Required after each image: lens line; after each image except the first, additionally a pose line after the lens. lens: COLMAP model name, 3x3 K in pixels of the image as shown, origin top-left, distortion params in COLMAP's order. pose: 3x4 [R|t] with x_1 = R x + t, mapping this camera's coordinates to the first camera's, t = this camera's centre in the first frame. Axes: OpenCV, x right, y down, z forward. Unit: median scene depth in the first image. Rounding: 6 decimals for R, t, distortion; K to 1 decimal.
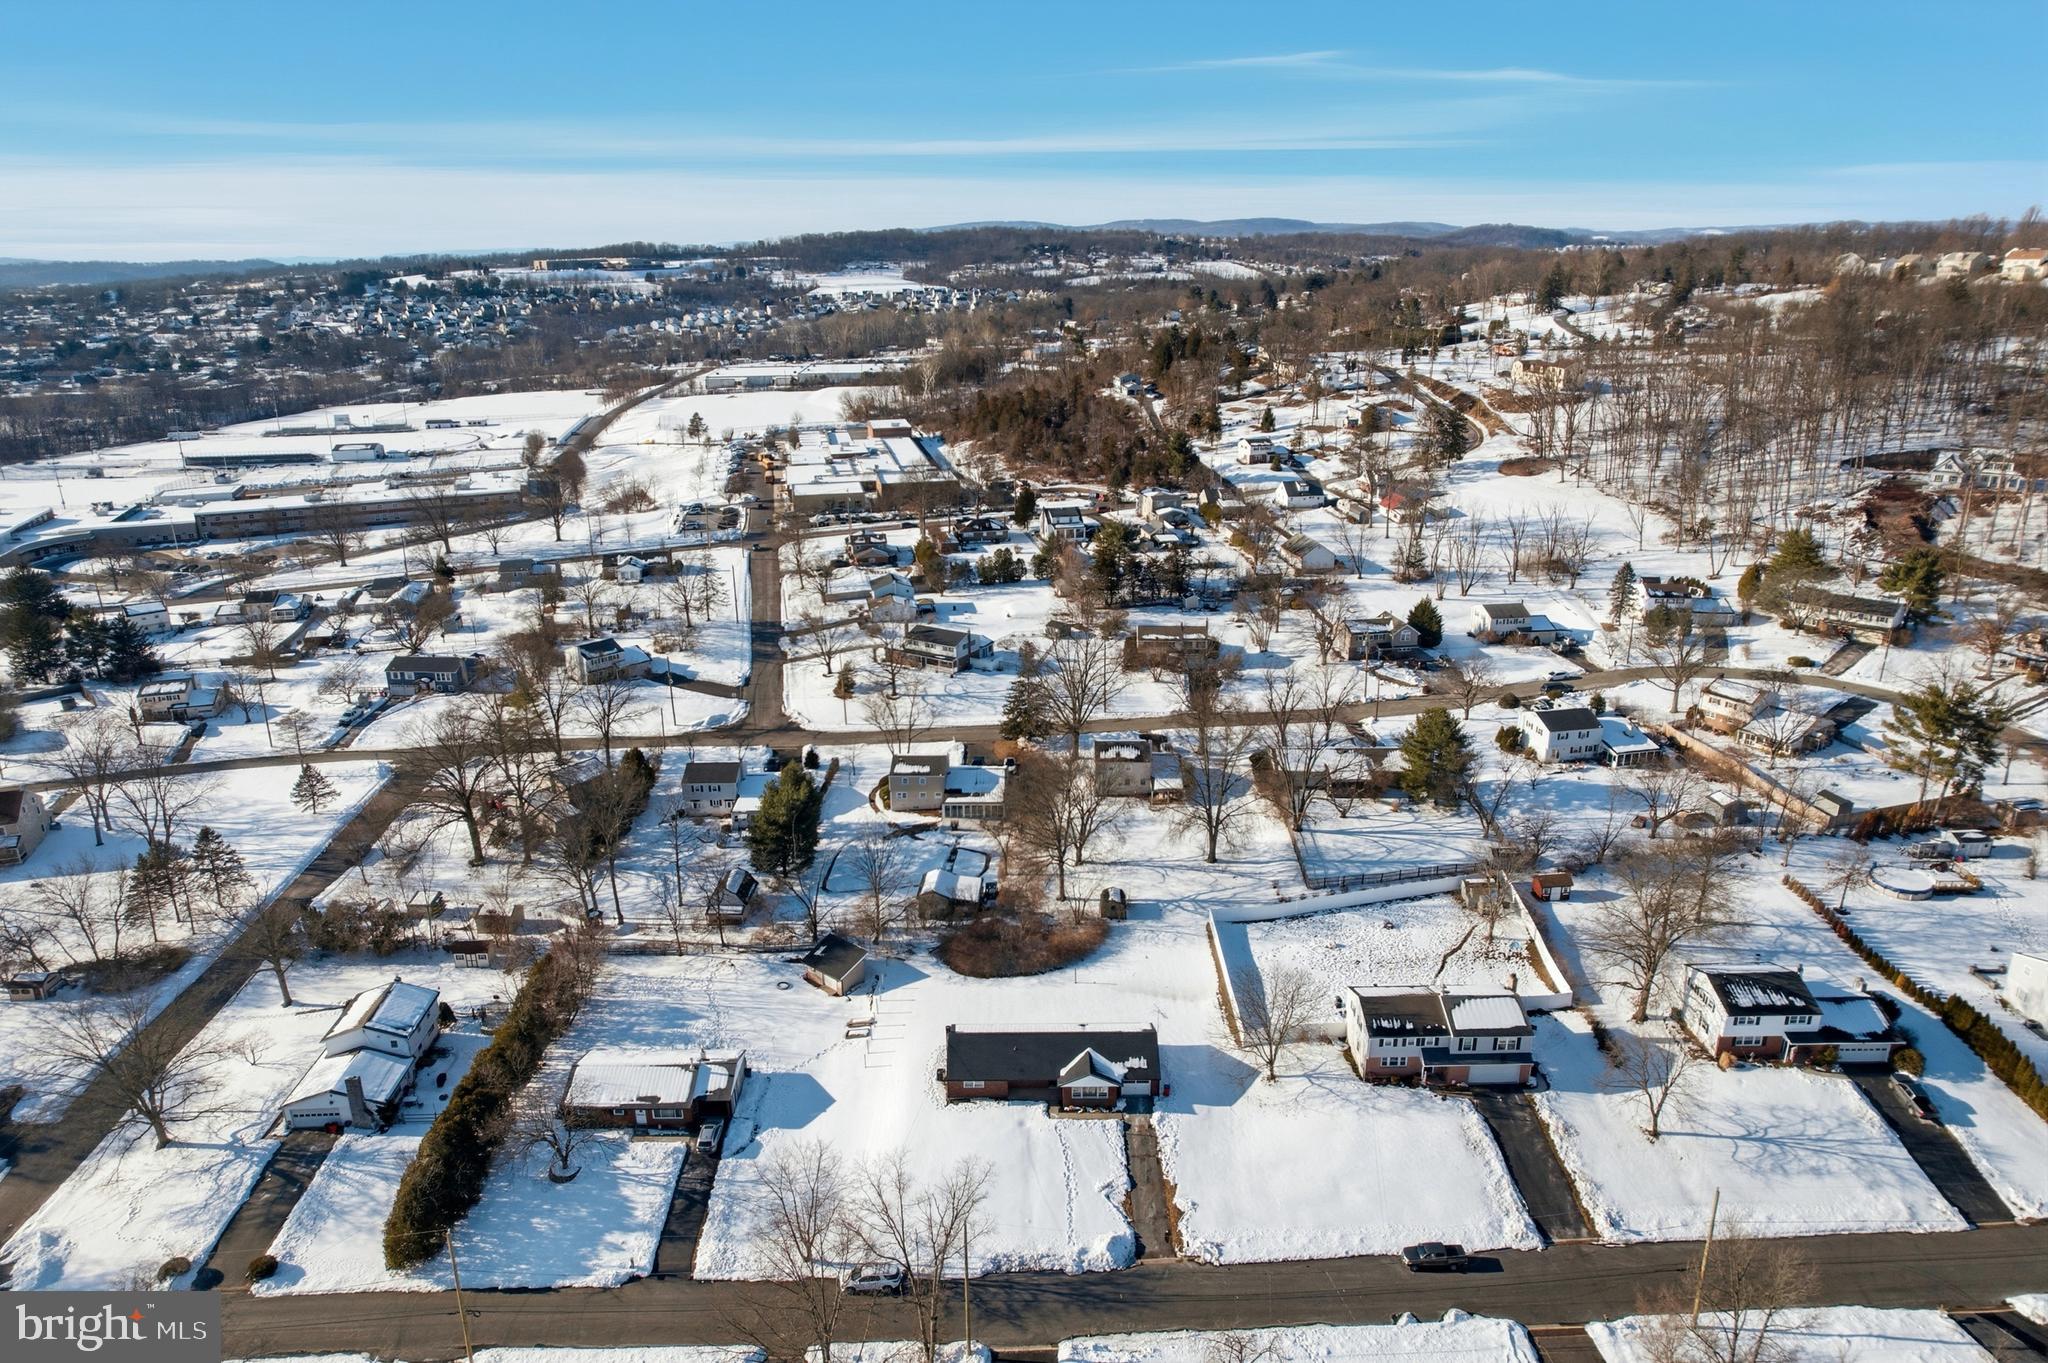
lens RADIAL K [[1302.3, 0, 1024.0], [0, 1302.3, 681.5], [0, 0, 1]] dist [-0.064757, 0.041550]
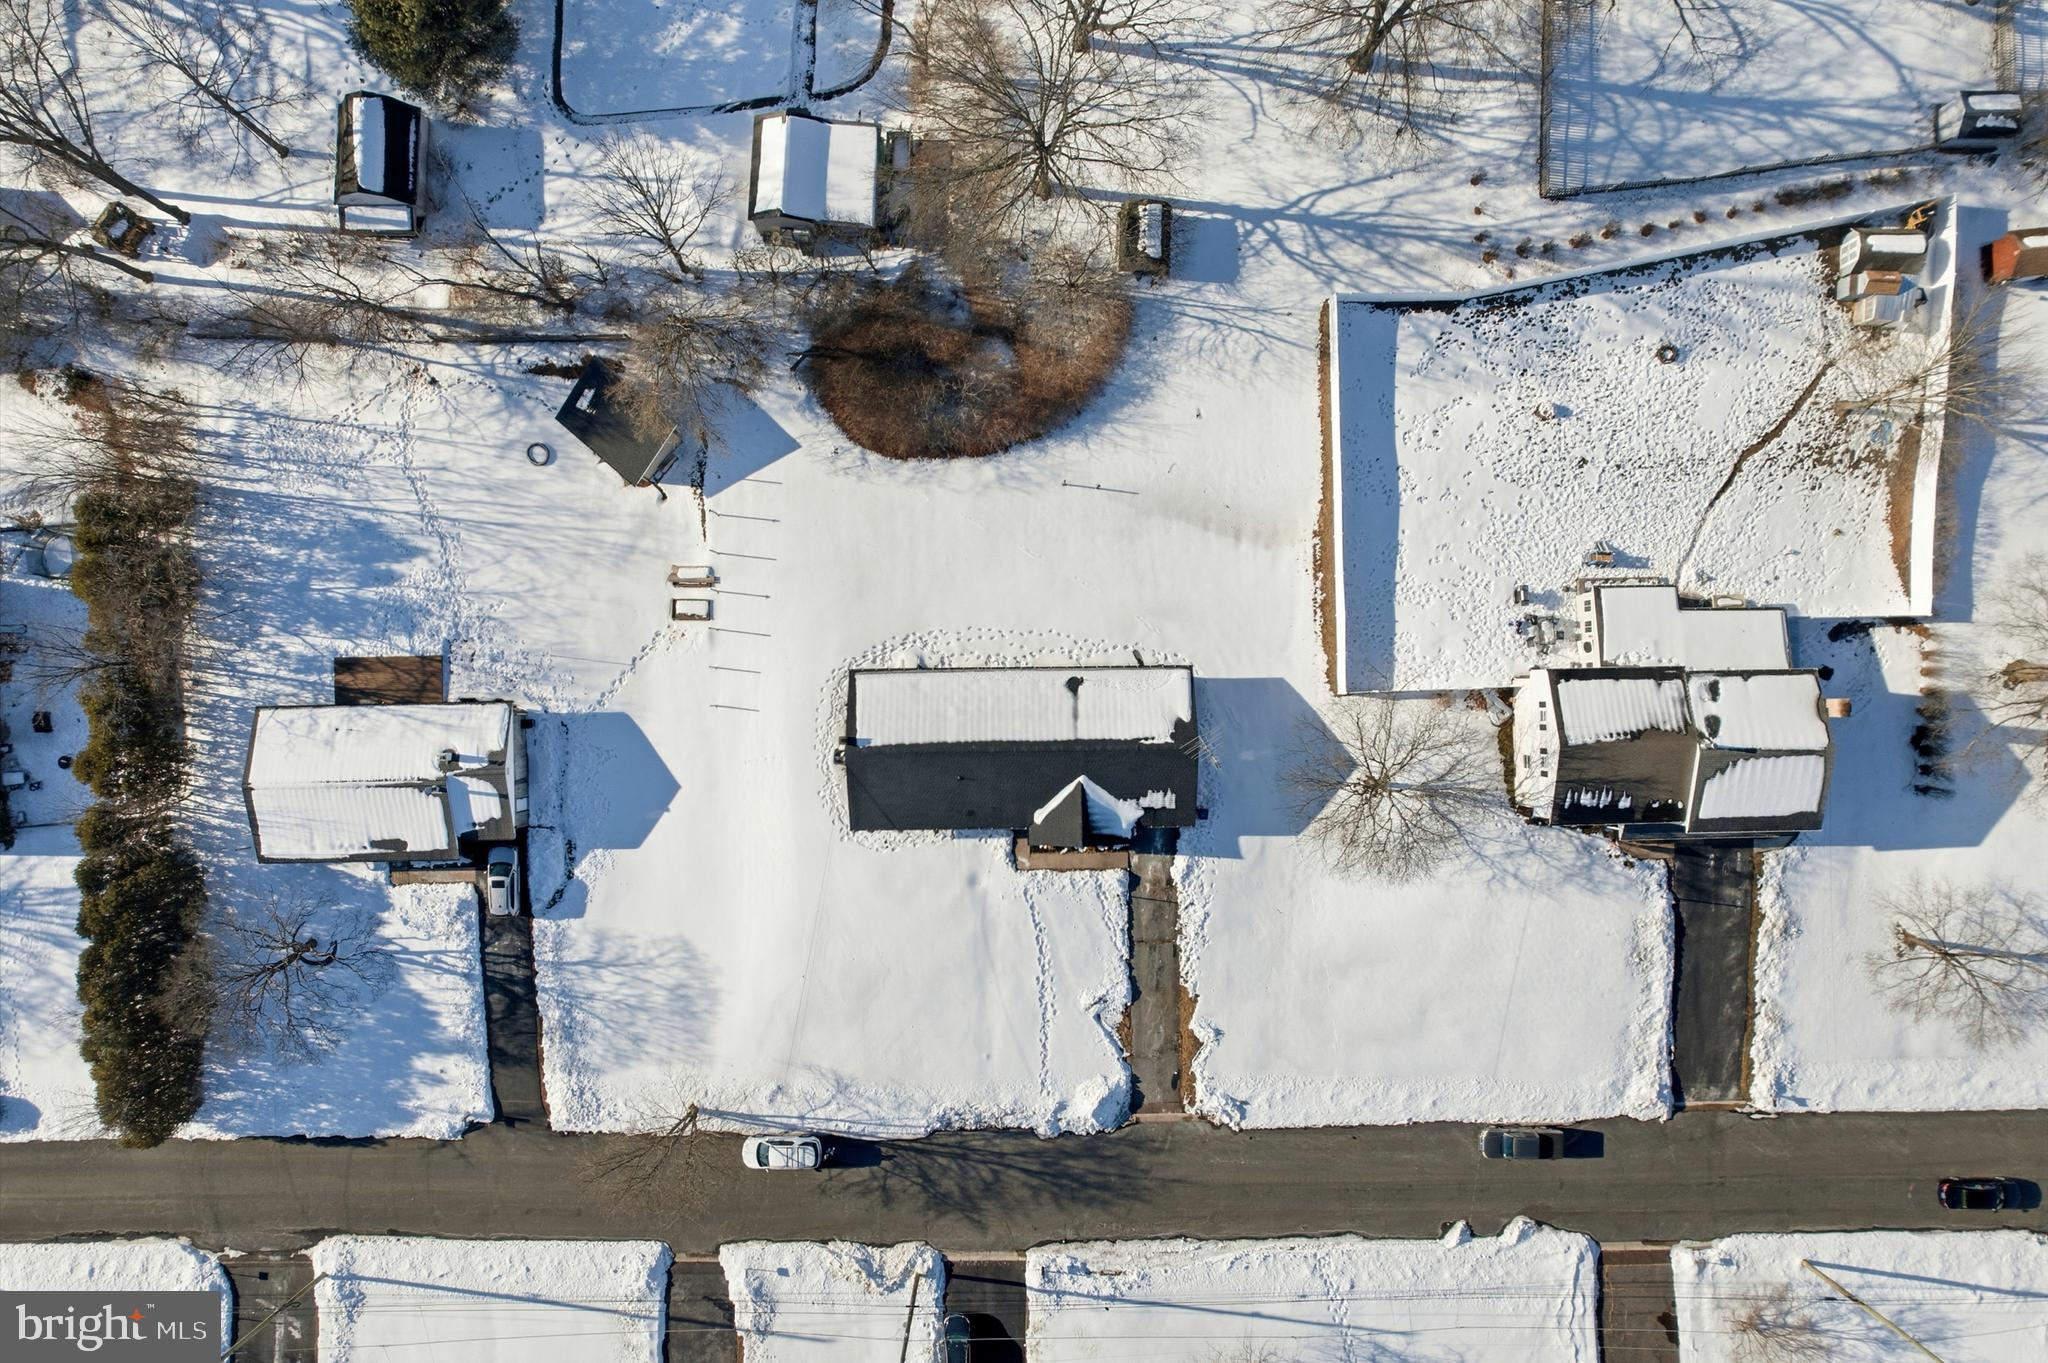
lens RADIAL K [[1302.3, 0, 1024.0], [0, 1302.3, 681.5], [0, 0, 1]] dist [-0.064757, 0.041550]
pose [[0.999782, -0.015926, 0.013508, 0.017263], [-0.007334, 0.337840, 0.941175, -0.324639], [-0.019552, -0.941069, 0.337649, 0.914146]]
